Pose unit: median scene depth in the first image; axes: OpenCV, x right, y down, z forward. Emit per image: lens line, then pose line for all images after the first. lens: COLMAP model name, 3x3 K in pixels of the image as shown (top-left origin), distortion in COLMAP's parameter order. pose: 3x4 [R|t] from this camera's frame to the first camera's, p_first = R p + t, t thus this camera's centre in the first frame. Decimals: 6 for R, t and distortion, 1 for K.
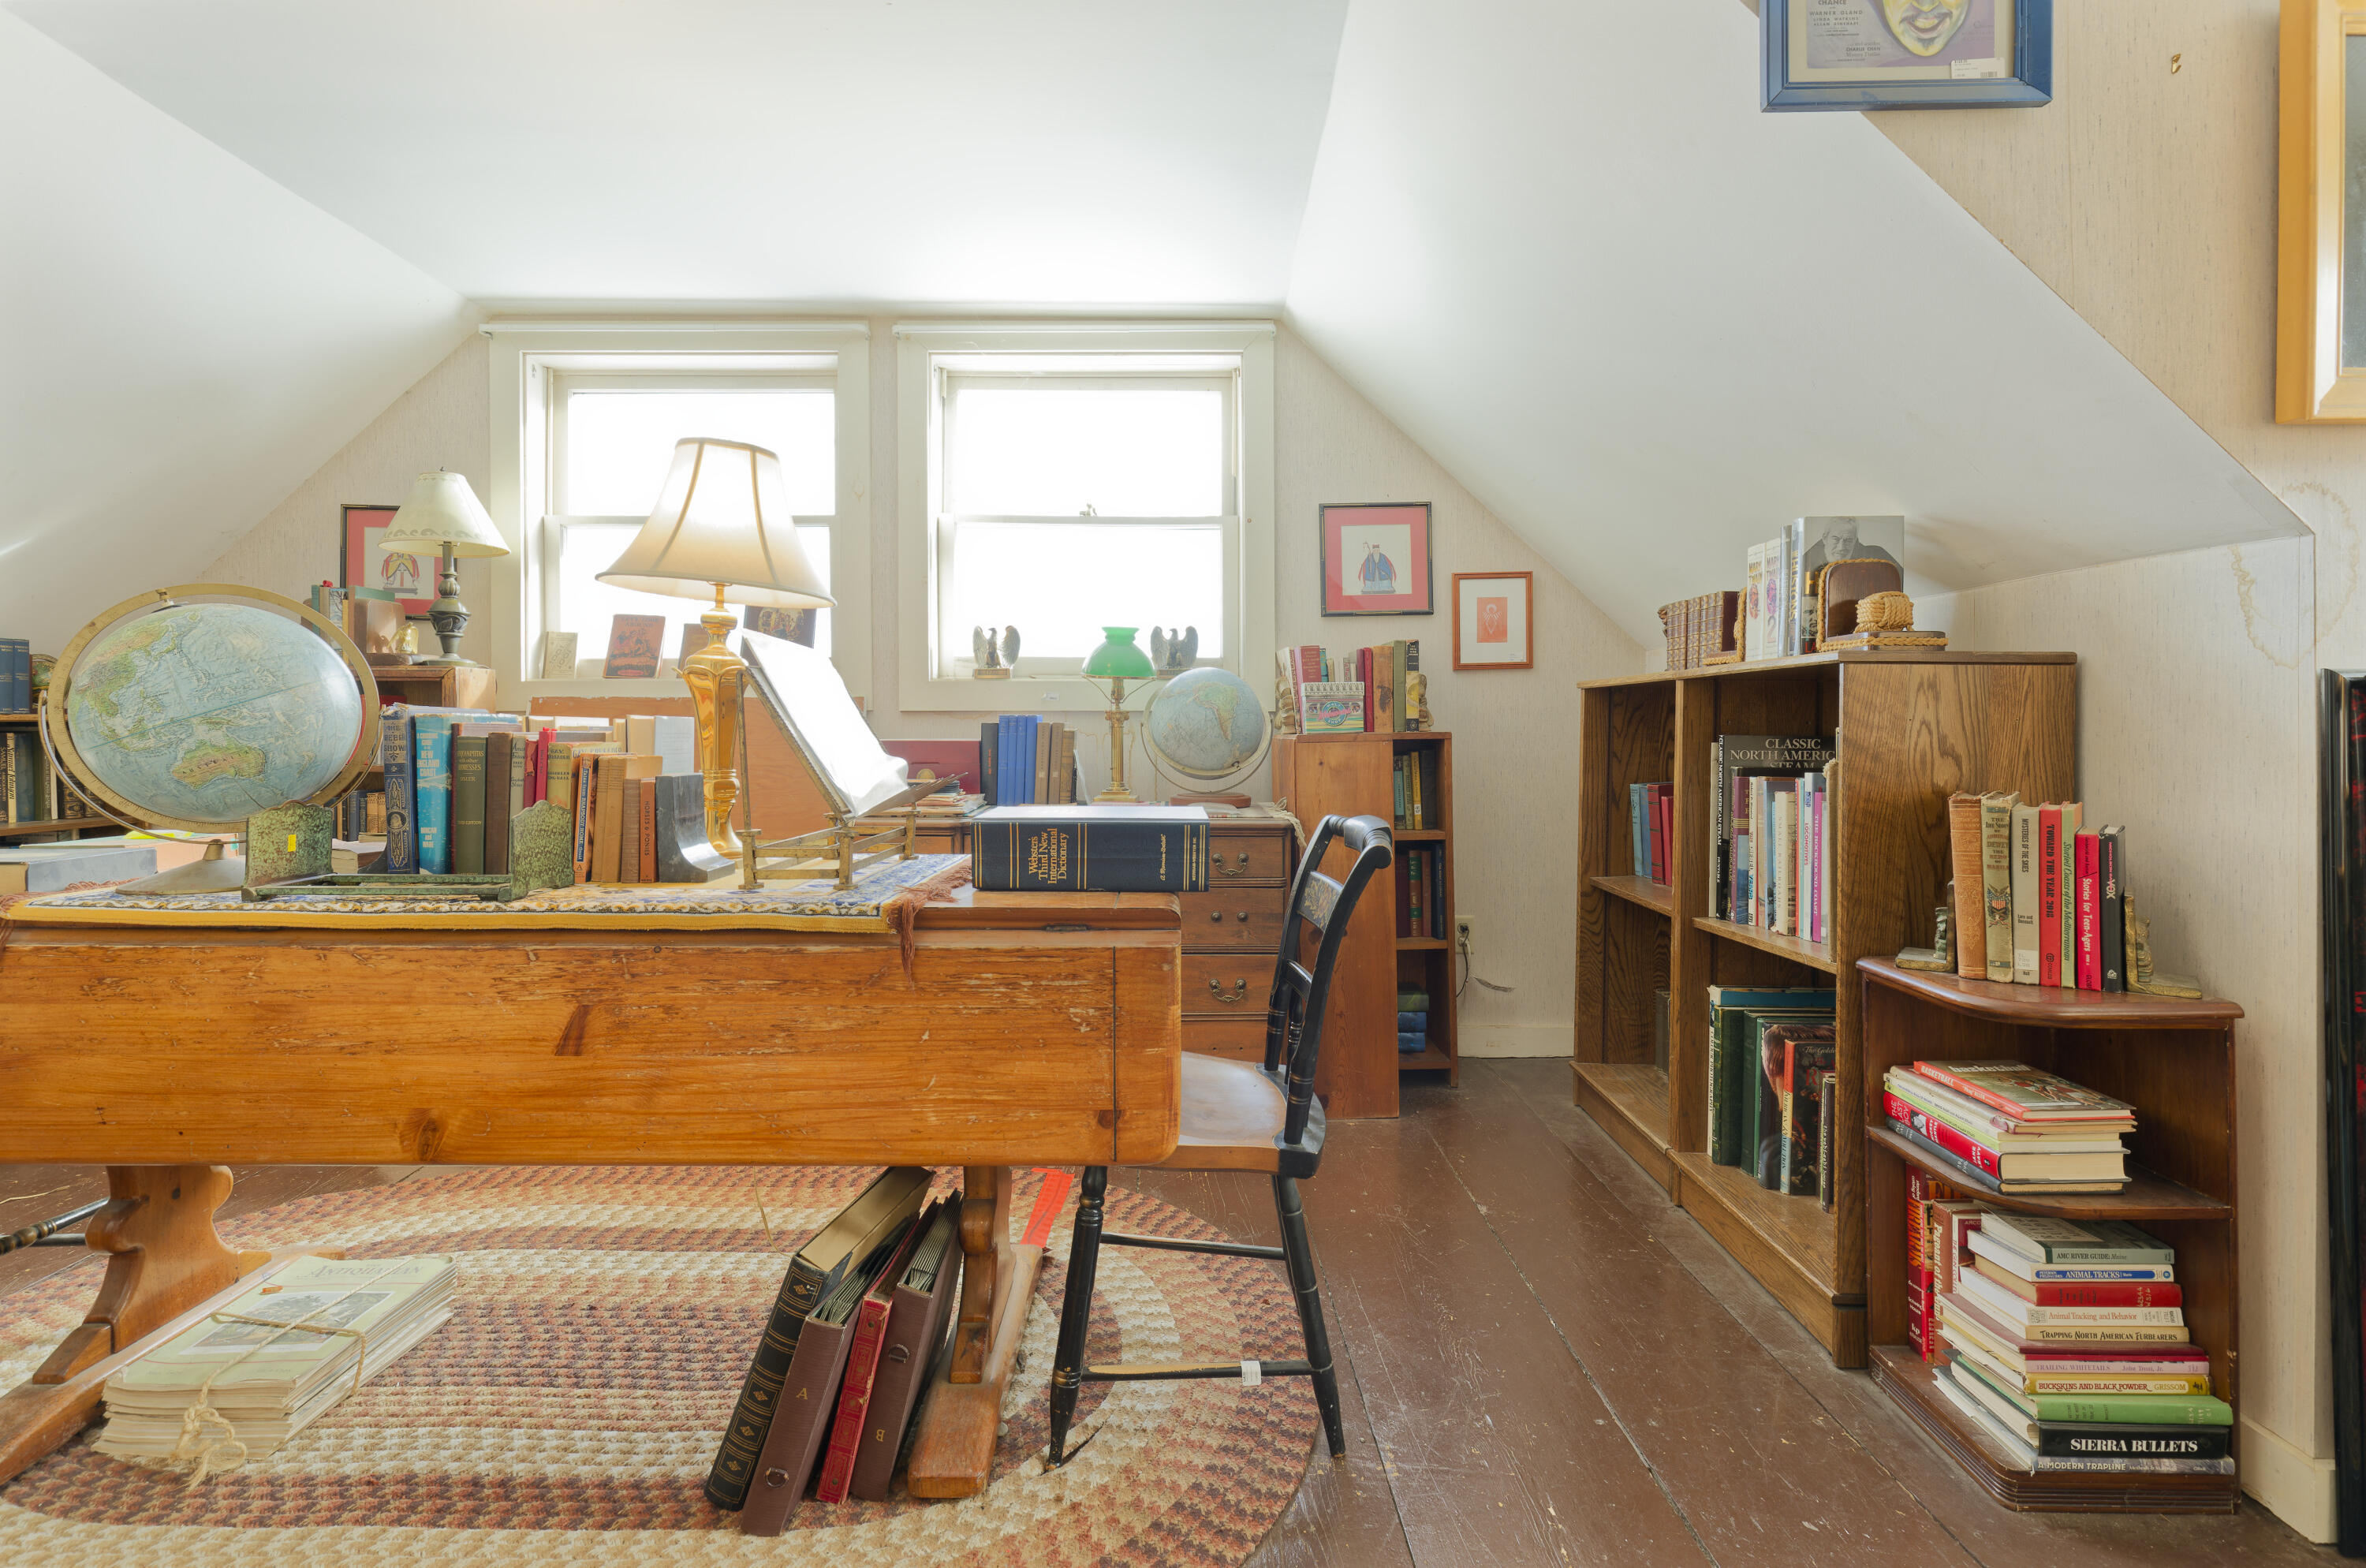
lens RADIAL K [[1028.6, 0, 1184.2], [0, 1028.6, 729.6], [0, 0, 1]] dist [0.001274, 0.000274]
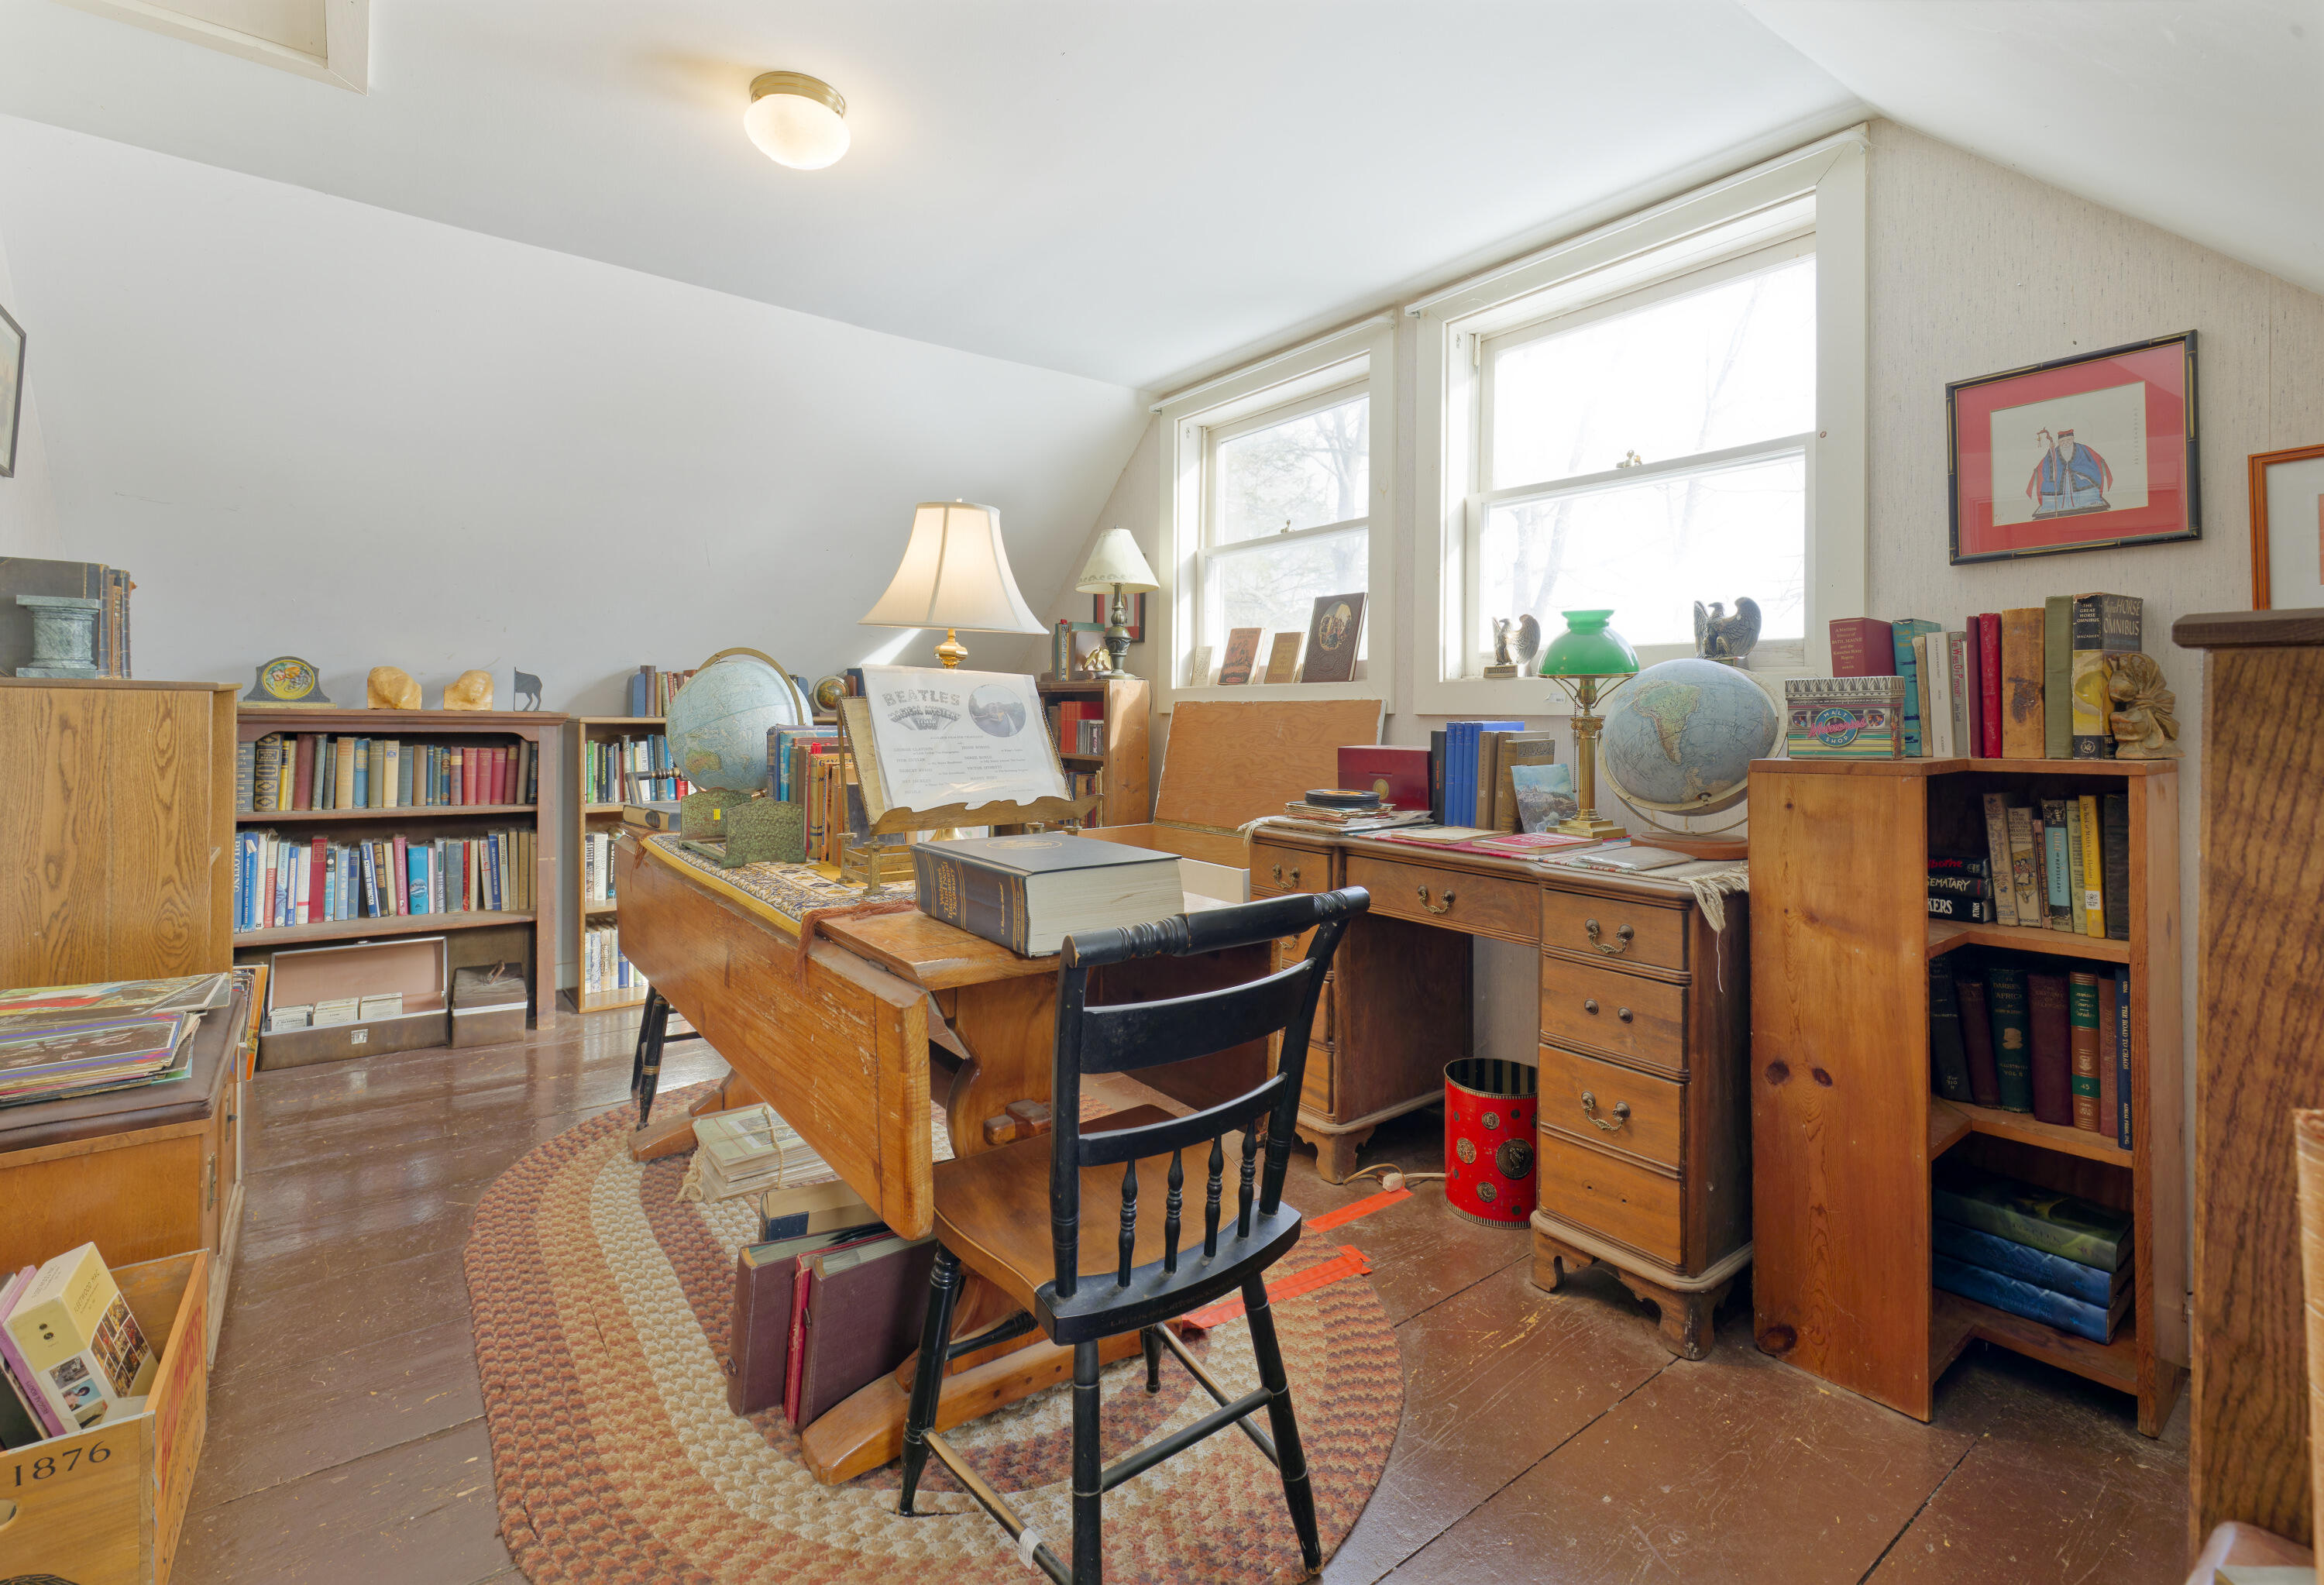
lens RADIAL K [[1037.6, 0, 1162.7], [0, 1037.6, 706.9], [0, 0, 1]] dist [-0.002313, -0.000567]
pose [[0.611280, -0.001449, -0.791413, 0.347119], [-0.003366, 0.999985, -0.004430, -0.021129], [0.791407, 0.005372, 0.611266, 0.252750]]
